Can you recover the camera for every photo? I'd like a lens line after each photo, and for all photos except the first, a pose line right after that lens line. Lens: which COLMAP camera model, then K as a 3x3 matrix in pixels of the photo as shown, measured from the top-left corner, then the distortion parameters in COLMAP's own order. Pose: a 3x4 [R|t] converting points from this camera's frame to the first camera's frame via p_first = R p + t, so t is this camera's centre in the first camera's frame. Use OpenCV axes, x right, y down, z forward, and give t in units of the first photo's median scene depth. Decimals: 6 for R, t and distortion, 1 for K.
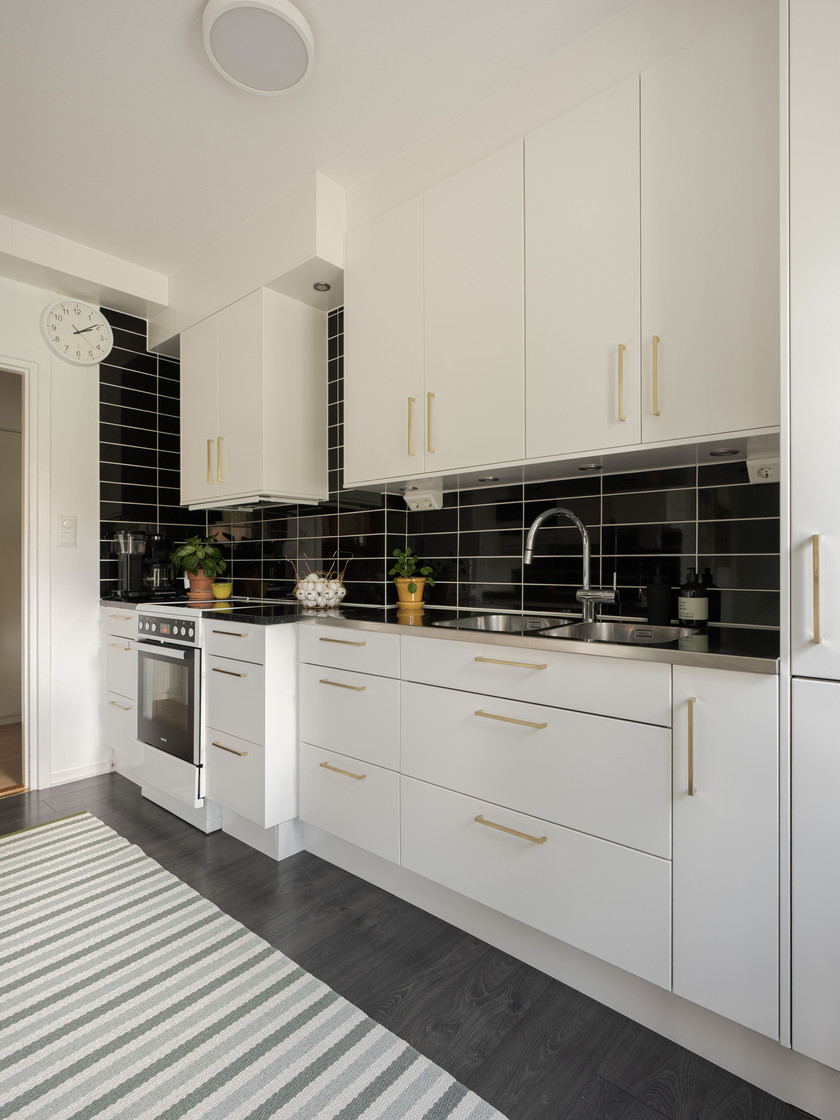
lens RADIAL K [[557.0, 0, 420.0], [0, 557.0, 560.0], [0, 0, 1]] dist [-0.001821, -0.000313]
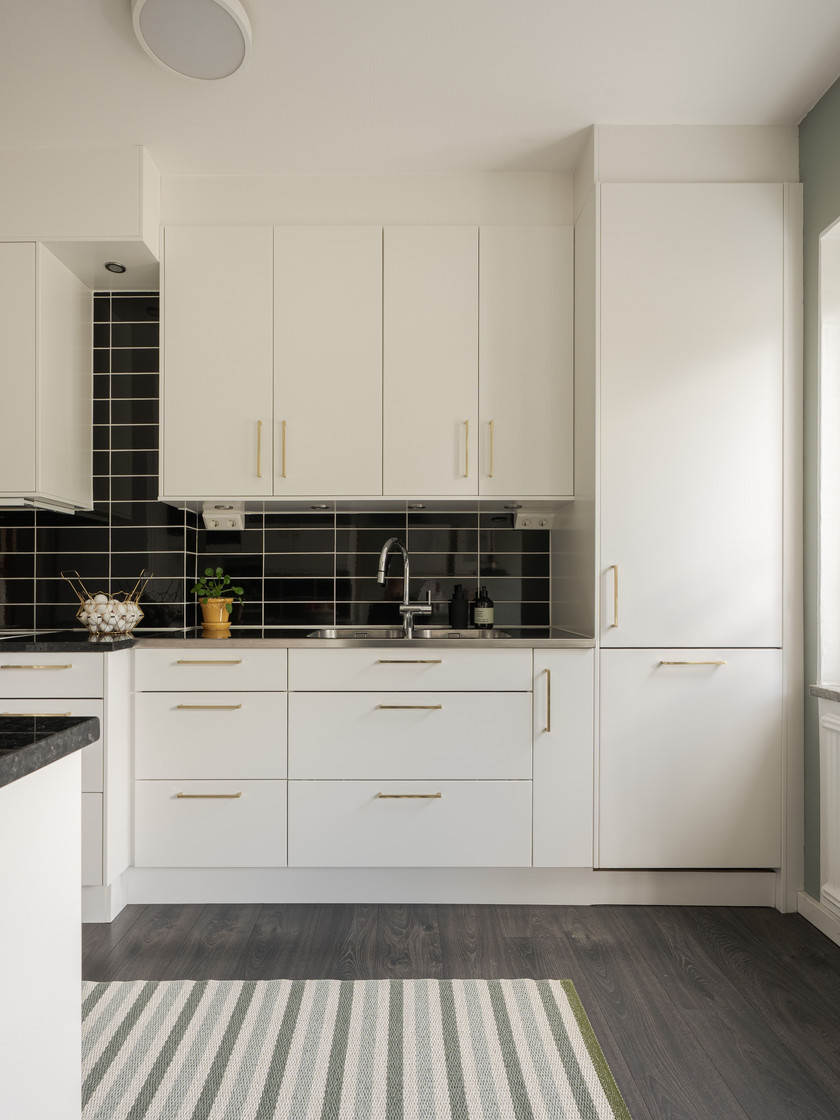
lens RADIAL K [[562.3, 0, 421.0], [0, 562.3, 585.9], [0, 0, 1]] dist [-0.001480, -0.000206]
pose [[0.773248, 0.003226, 0.634095, -0.462197], [-0.003734, 0.999993, -0.000534, 0.012051], [-0.634093, -0.001955, 0.773255, 0.011270]]
